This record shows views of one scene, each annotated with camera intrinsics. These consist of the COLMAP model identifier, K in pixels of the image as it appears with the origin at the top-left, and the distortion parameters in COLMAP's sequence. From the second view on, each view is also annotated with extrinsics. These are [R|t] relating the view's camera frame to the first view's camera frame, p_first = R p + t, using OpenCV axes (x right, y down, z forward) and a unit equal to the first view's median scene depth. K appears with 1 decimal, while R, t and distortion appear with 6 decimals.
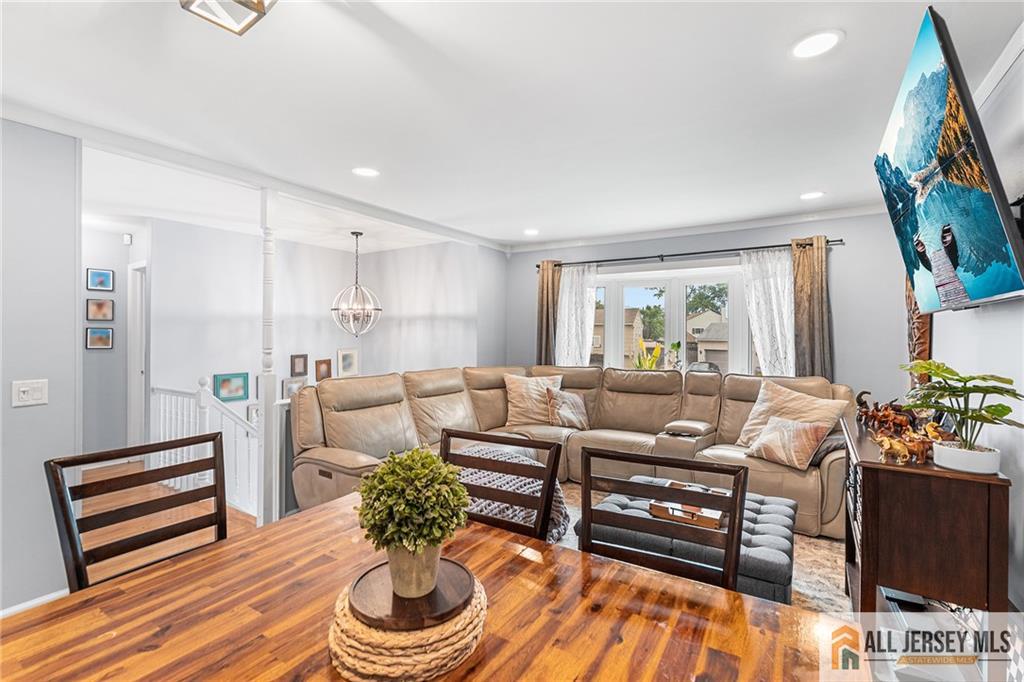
lens RADIAL K [[470.0, 0, 510.1], [0, 470.0, 329.6], [0, 0, 1]] dist [0.000450, 0.000028]
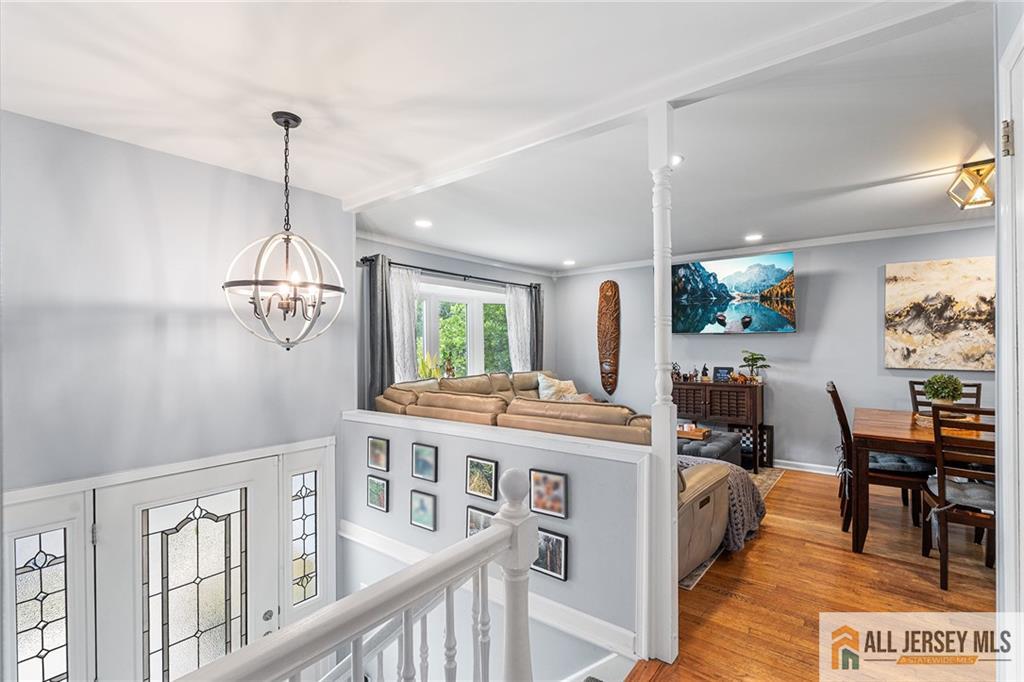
lens RADIAL K [[462.6, 0, 514.9], [0, 462.6, 345.3], [0, 0, 1]] dist [-0.000354, 0.000118]
pose [[0.087772, -0.002776, 0.996137, -0.830702], [0.000352, 0.999996, 0.002756, 0.009295], [-0.996141, 0.000109, 0.087772, 0.826507]]
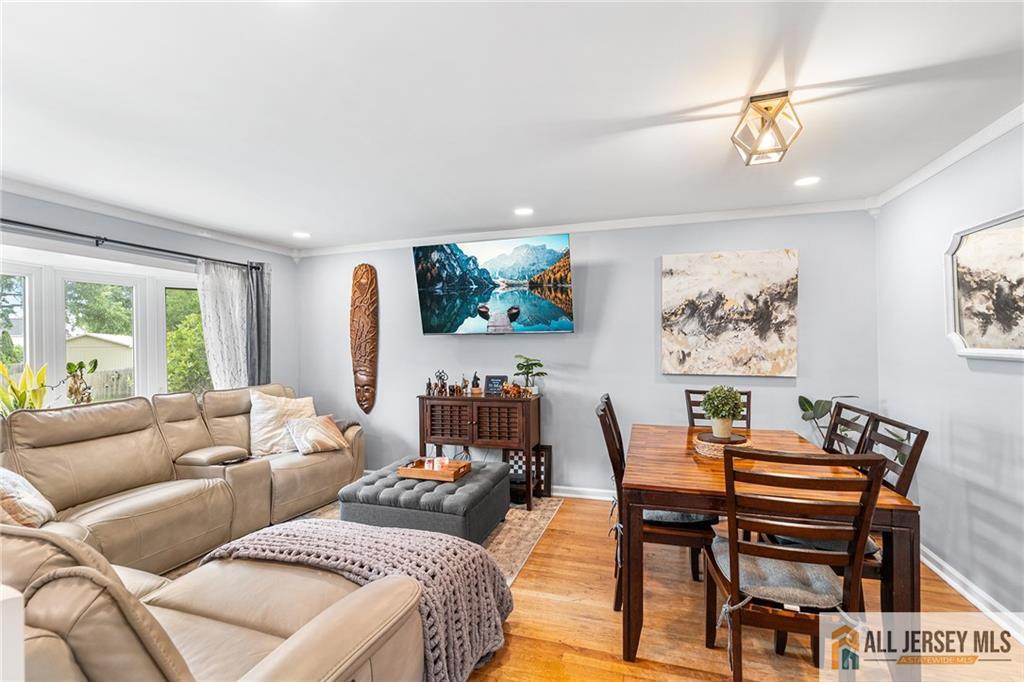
lens RADIAL K [[457.7, 0, 511.5], [0, 457.7, 344.0], [0, 0, 1]] dist [-0.005608, 0.000110]
pose [[-0.266196, 0.000608, 0.963919, -0.522895], [0.004125, 0.999991, 0.000508, 0.003250], [-0.963910, 0.004112, -0.266196, 0.621785]]
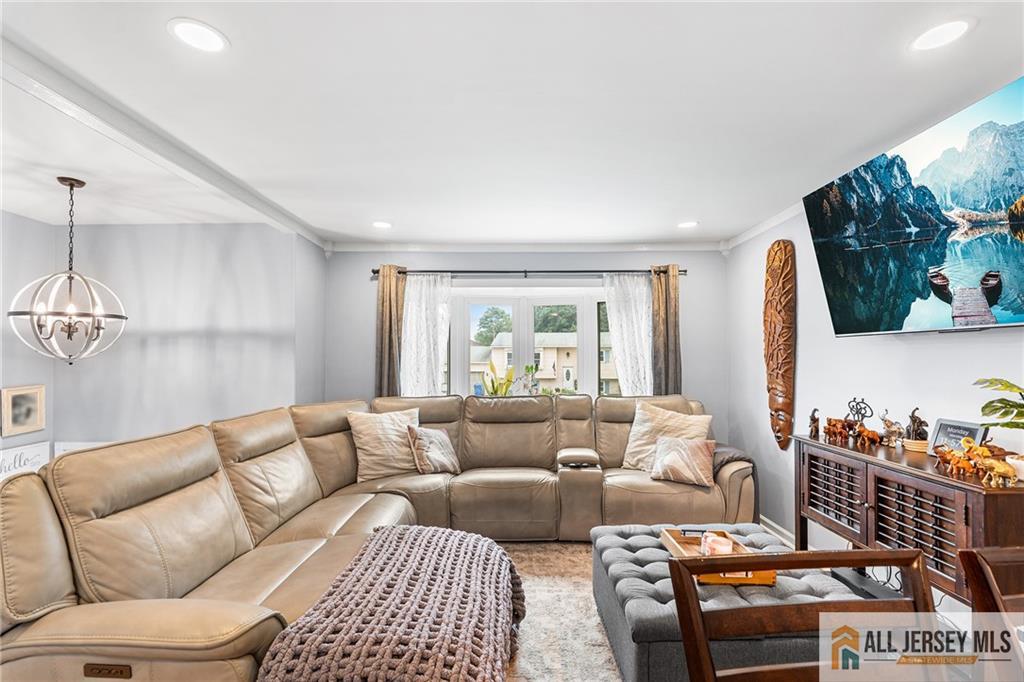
lens RADIAL K [[458.1, 0, 512.9], [0, 458.1, 350.6], [0, 0, 1]] dist [-0.003543, 0.000802]
pose [[0.837911, 0.001464, 0.545805, -0.199876], [0.001992, 0.999982, -0.005741, 0.003742], [-0.545803, 0.005898, 0.837892, 0.275383]]
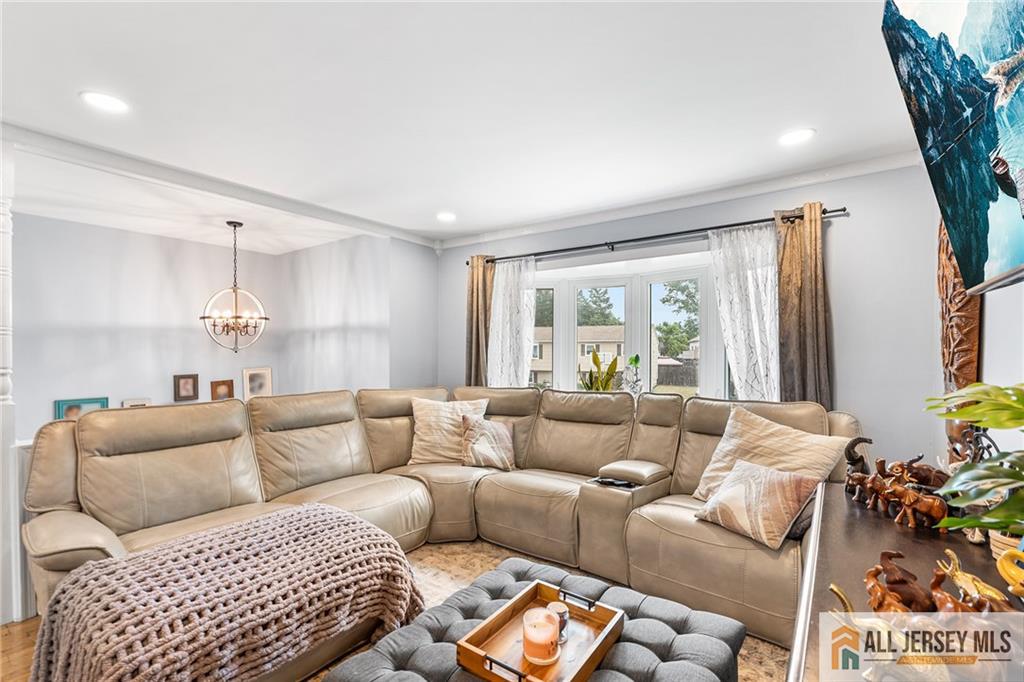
lens RADIAL K [[464.5, 0, 517.1], [0, 464.5, 354.3], [0, 0, 1]] dist [-0.003552, 0.000280]
pose [[0.999385, -0.007797, -0.034193, 0.203336], [0.008286, 0.999865, 0.014178, 0.012904], [0.034078, -0.014453, 0.999315, 0.244804]]
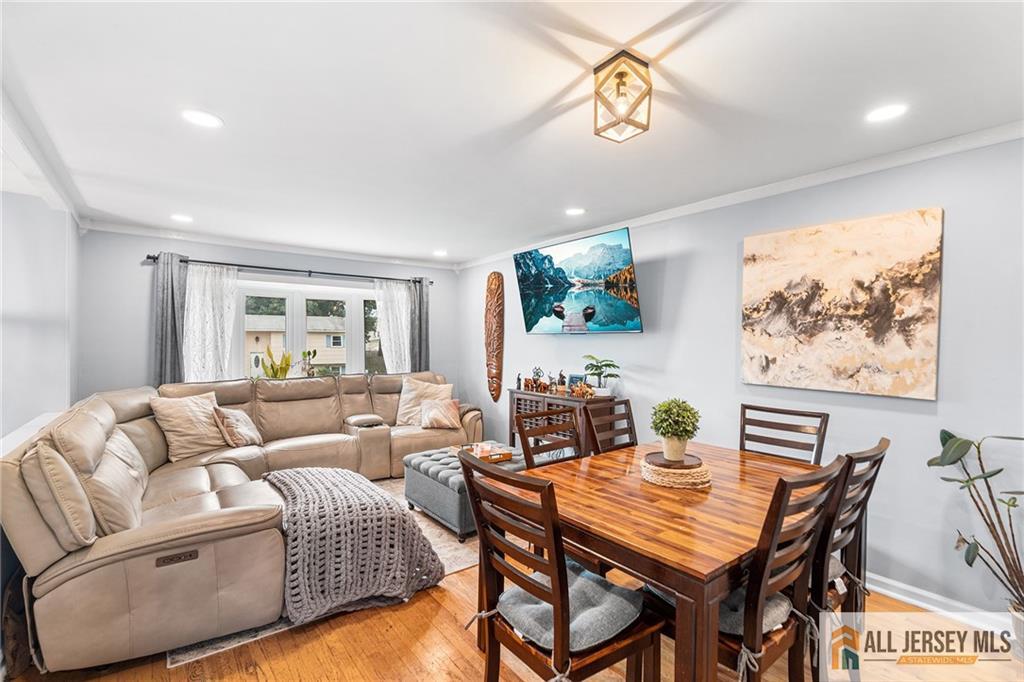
lens RADIAL K [[457.7, 0, 511.5], [0, 457.7, 344.0], [0, 0, 1]] dist [-0.005608, 0.000110]
pose [[0.330239, -0.007909, 0.943864, -0.550146], [-0.007416, 0.999912, 0.010973, -0.004516], [-0.943868, -0.010624, 0.330151, 0.222675]]
